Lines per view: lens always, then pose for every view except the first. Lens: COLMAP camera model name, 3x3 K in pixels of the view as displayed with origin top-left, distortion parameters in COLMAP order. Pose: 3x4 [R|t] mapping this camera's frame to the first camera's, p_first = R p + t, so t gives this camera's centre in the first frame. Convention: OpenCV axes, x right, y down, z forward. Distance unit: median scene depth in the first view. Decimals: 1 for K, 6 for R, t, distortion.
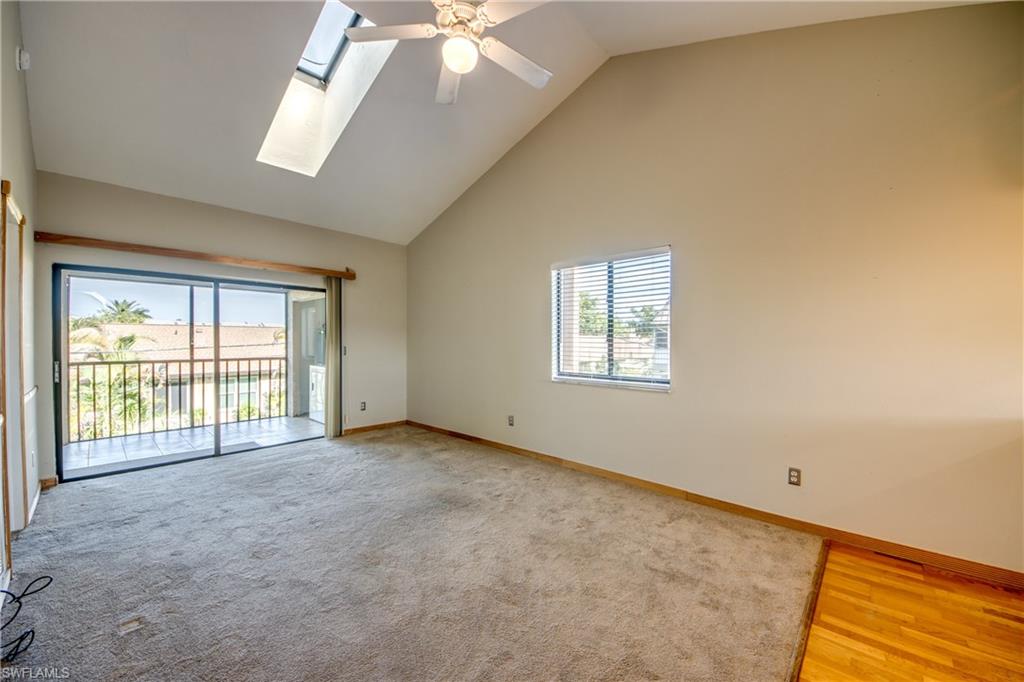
lens RADIAL K [[386.9, 0, 509.6], [0, 386.9, 342.7], [0, 0, 1]] dist [0.009712, -0.011045]
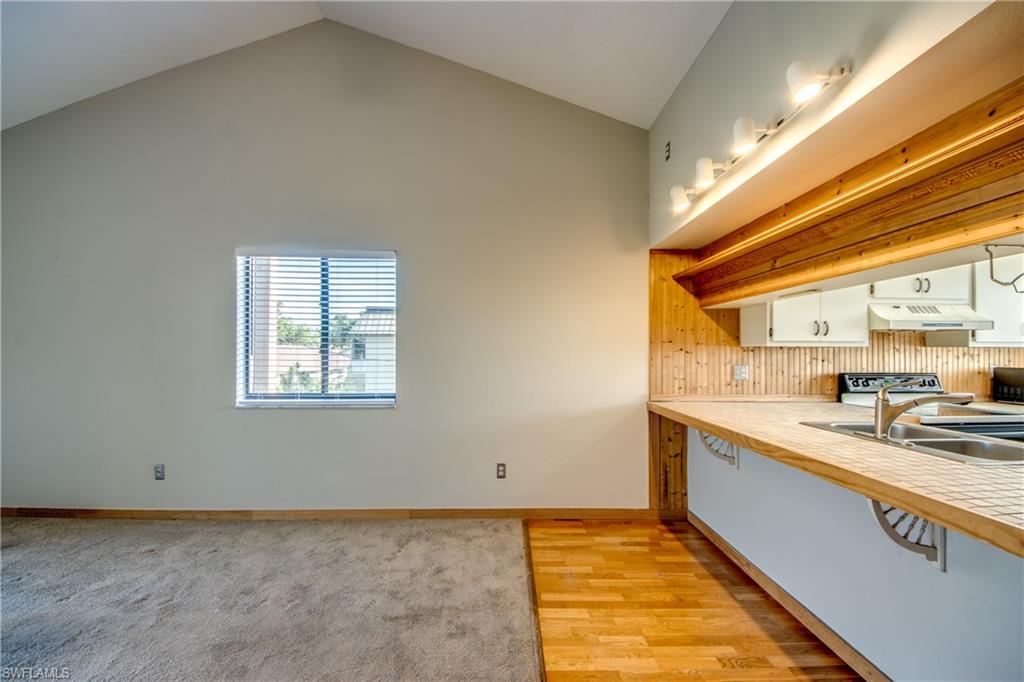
lens RADIAL K [[386.9, 0, 514.5], [0, 386.9, 347.2], [0, 0, 1]] dist [0.009712, -0.011045]
pose [[0.719510, 0.008114, 0.694434, -0.023041], [-0.000506, 0.999938, -0.011159, -0.006107], [-0.694481, 0.007678, 0.719470, 0.106905]]
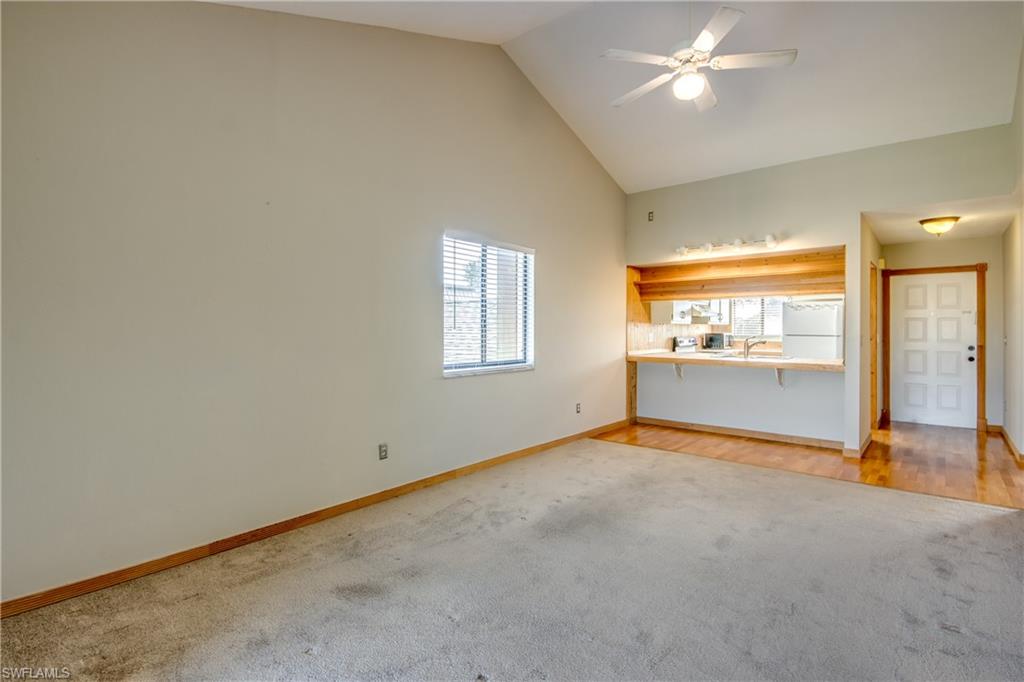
lens RADIAL K [[488.7, 0, 528.4], [0, 488.7, 323.6], [0, 0, 1]] dist [-0.003667, -0.004752]
pose [[-0.056304, 0.005825, 0.998397, -0.910569], [-0.000761, 0.999982, -0.005877, -0.004589], [-0.998413, -0.001090, -0.056298, 0.898838]]
